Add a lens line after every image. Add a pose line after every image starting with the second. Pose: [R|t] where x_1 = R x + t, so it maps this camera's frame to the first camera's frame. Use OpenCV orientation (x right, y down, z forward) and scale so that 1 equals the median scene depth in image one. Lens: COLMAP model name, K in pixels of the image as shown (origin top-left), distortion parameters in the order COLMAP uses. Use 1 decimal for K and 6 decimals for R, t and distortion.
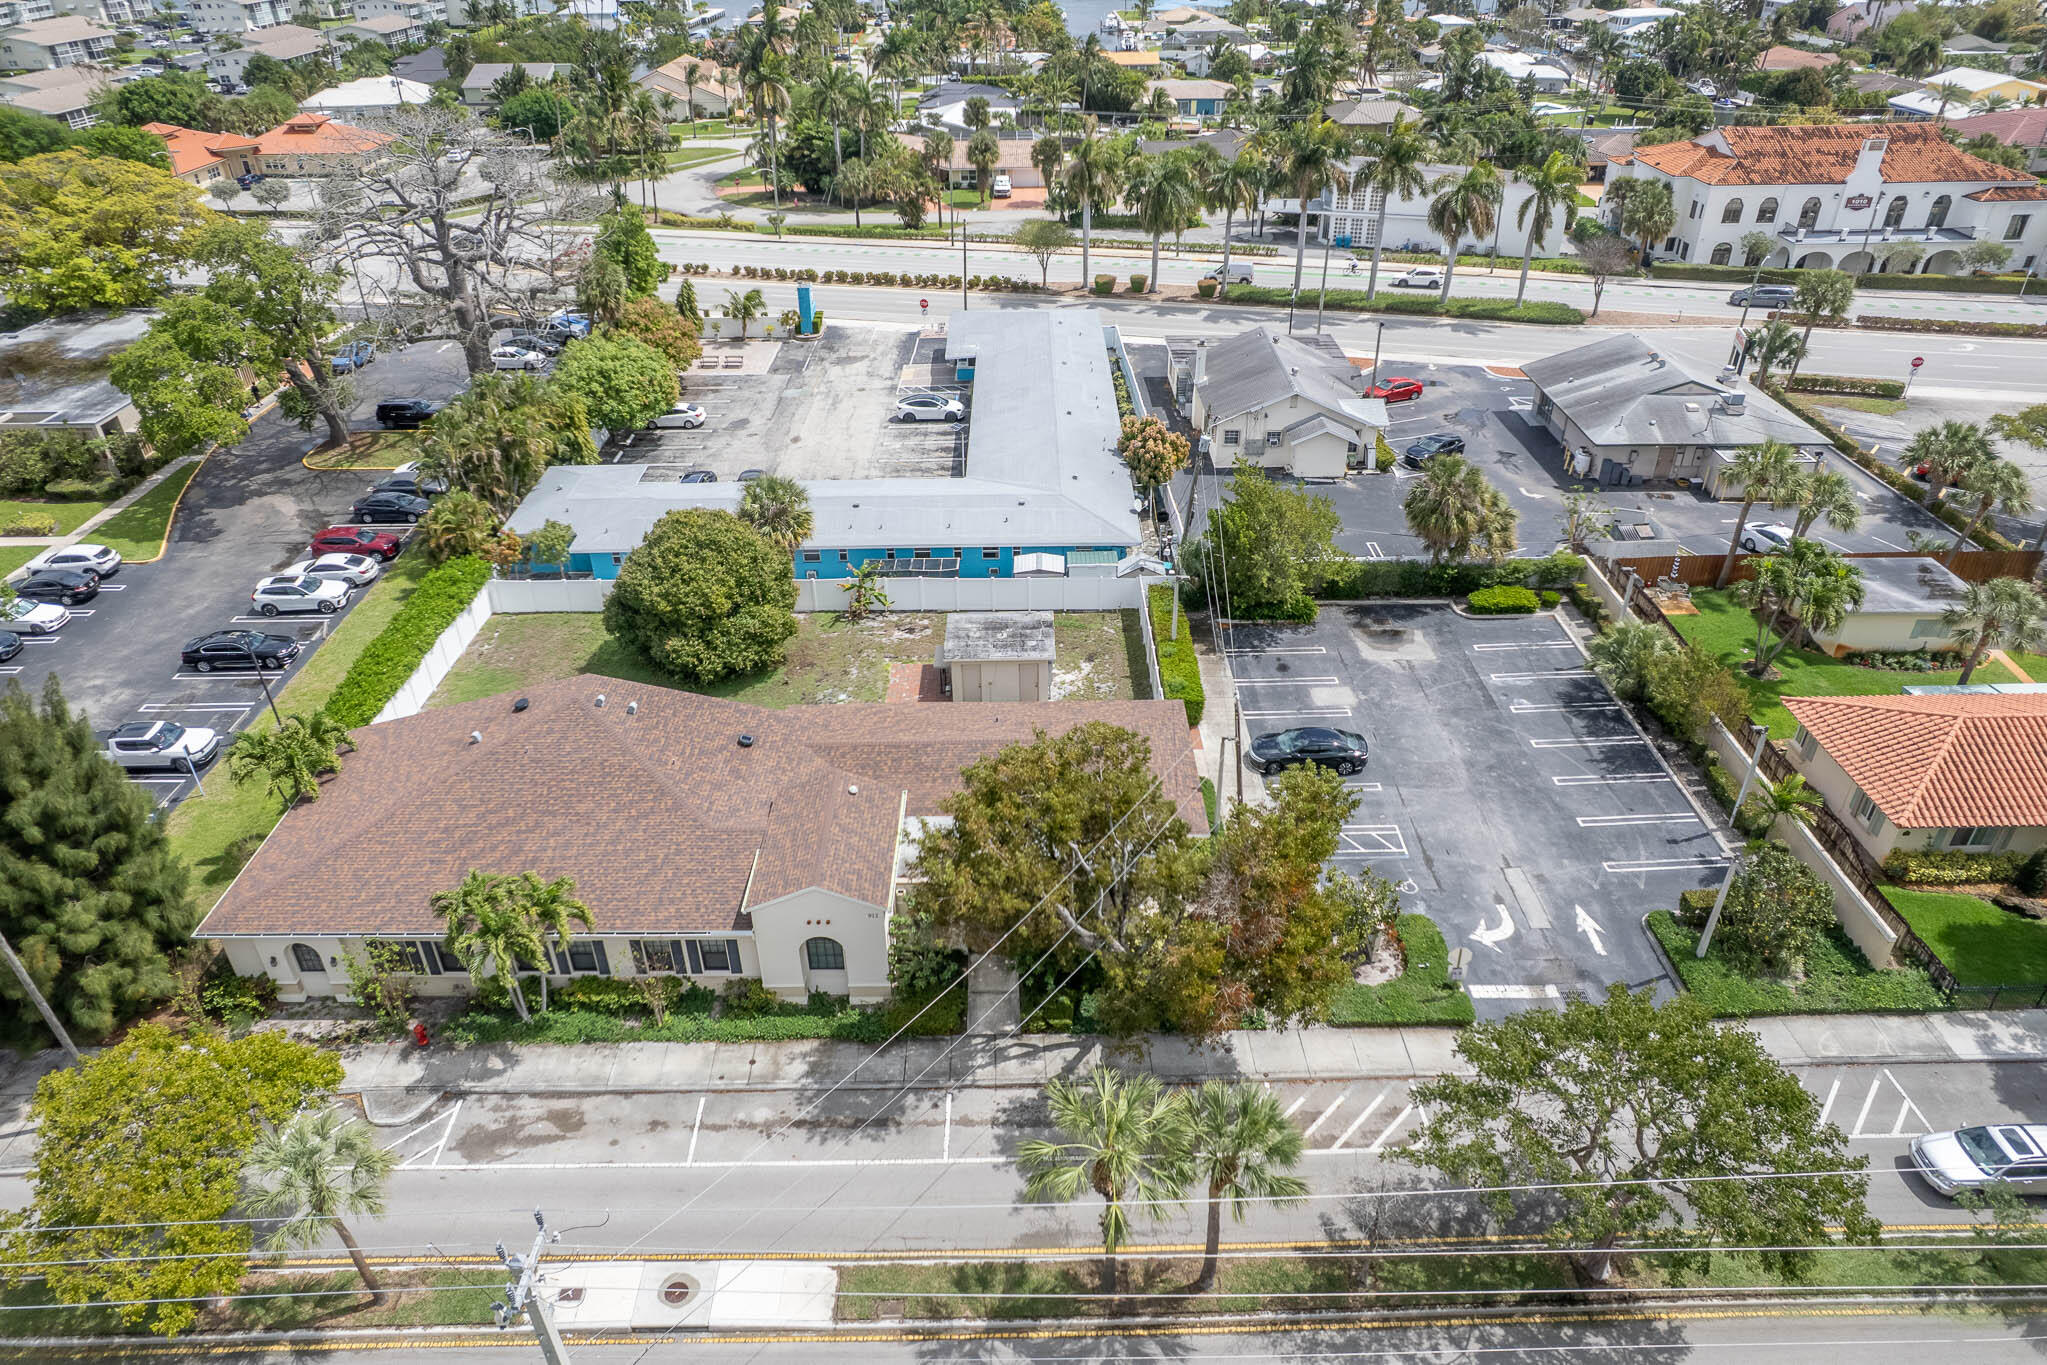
lens RADIAL K [[1317.6, 0, 1023.5], [0, 1317.6, 682.5], [0, 0, 1]] dist [-0.078861, 0.071340]
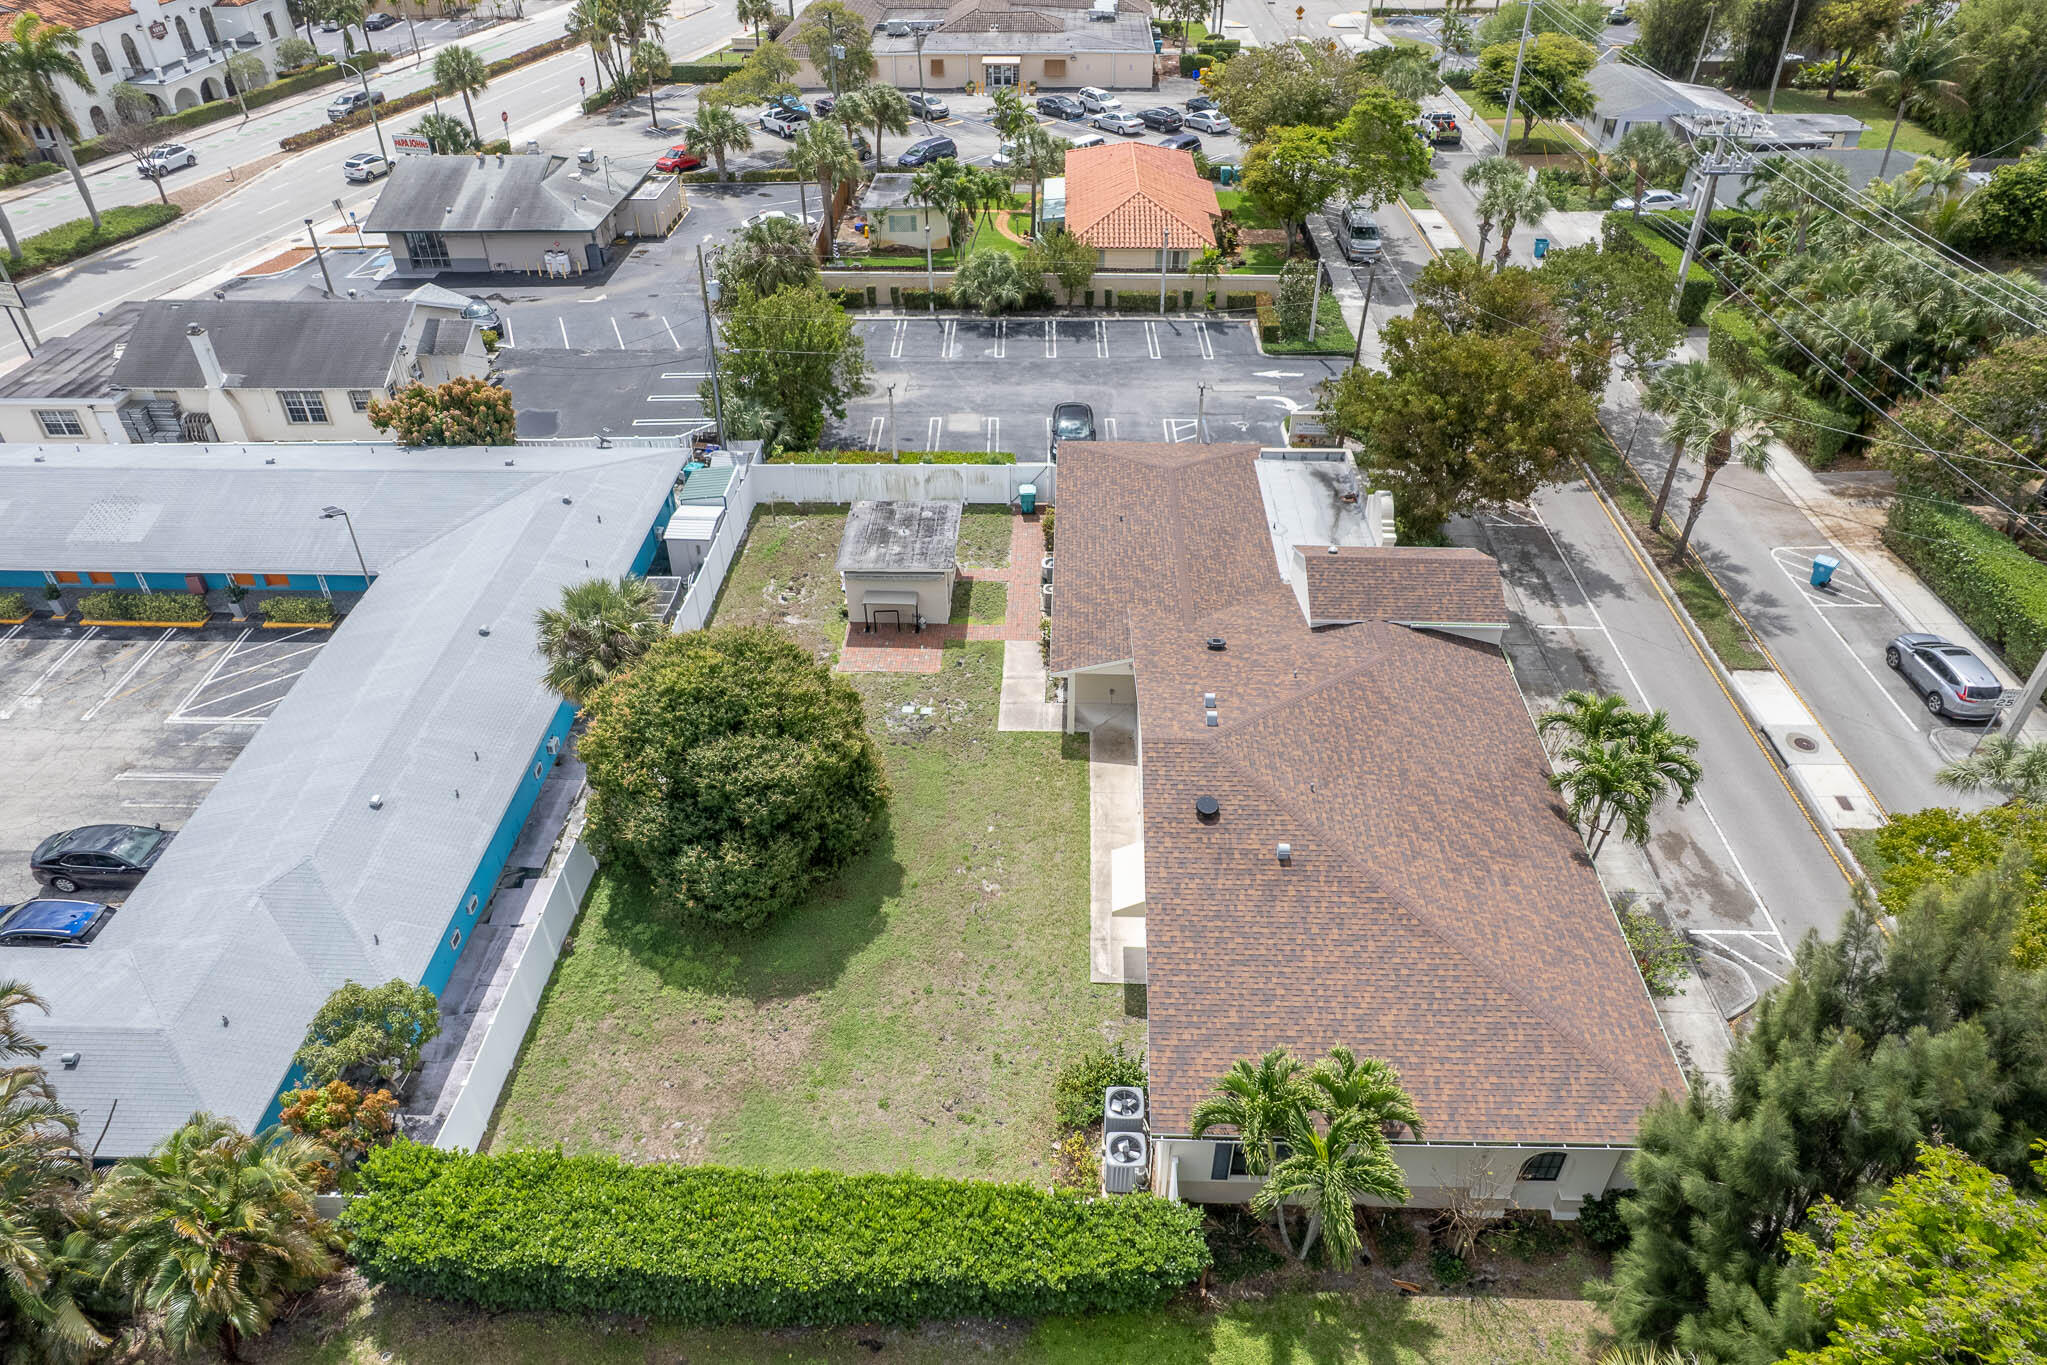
lens RADIAL K [[1317.6, 0, 1023.5], [0, 1317.6, 682.5], [0, 0, 1]] dist [-0.078861, 0.071340]
pose [[0.044518, -0.593444, 0.803644, -0.585765], [0.533386, 0.694305, 0.483156, -0.262775], [-0.844700, 0.407143, 0.347444, 0.547224]]
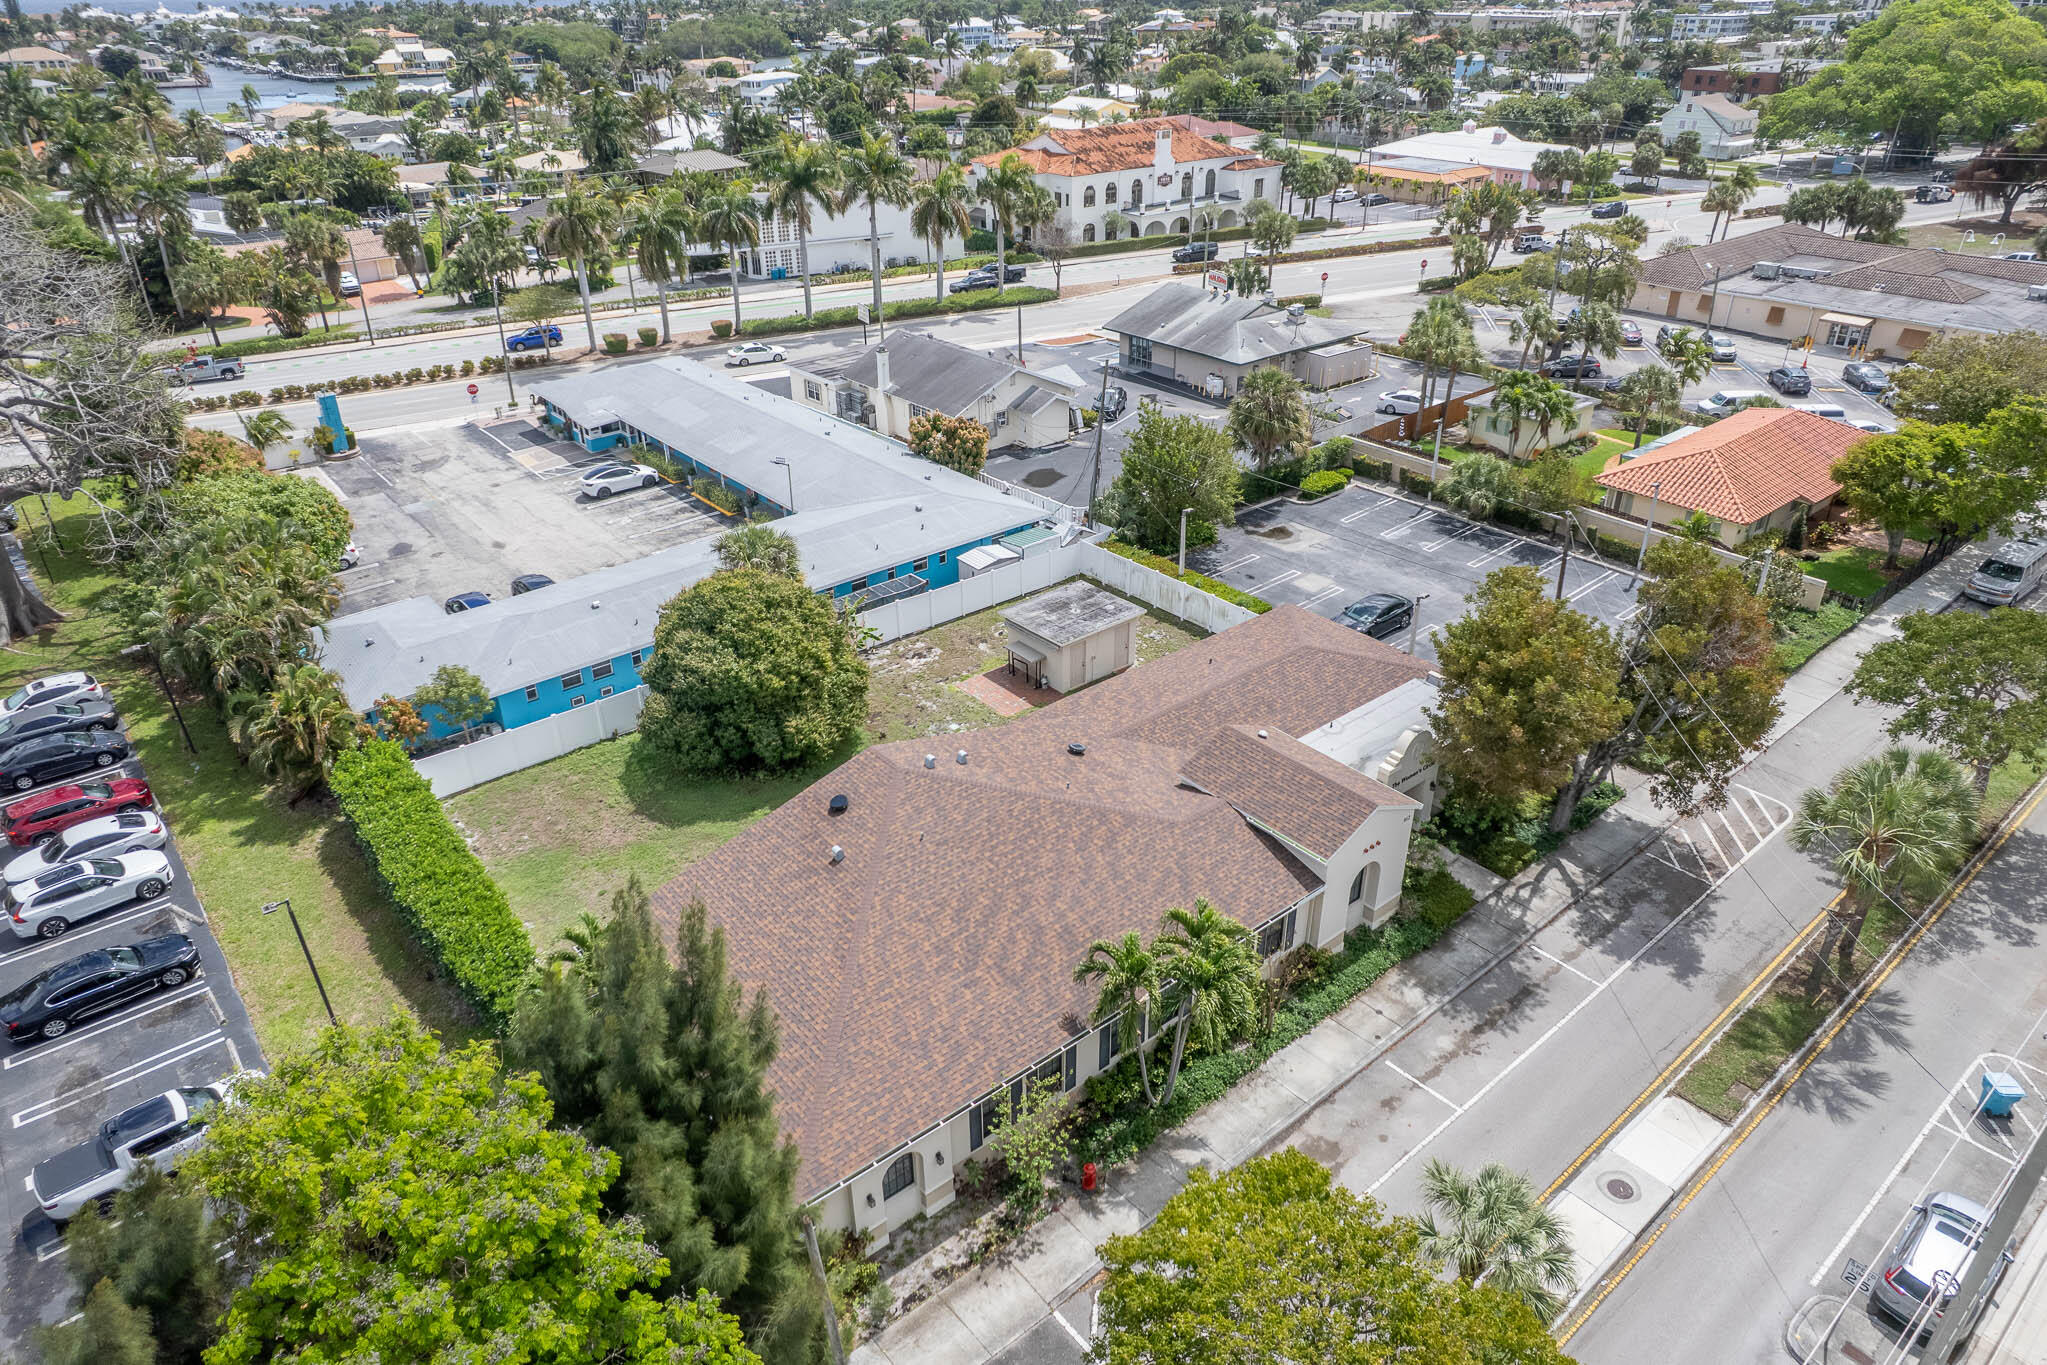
lens RADIAL K [[1317.6, 0, 1023.5], [0, 1317.6, 682.5], [0, 0, 1]] dist [-0.078861, 0.071340]
pose [[0.775643, -0.303285, 0.553531, -0.474977], [0.337159, 0.940472, 0.042844, -0.032035], [-0.533574, 0.153396, 0.831726, 0.179805]]
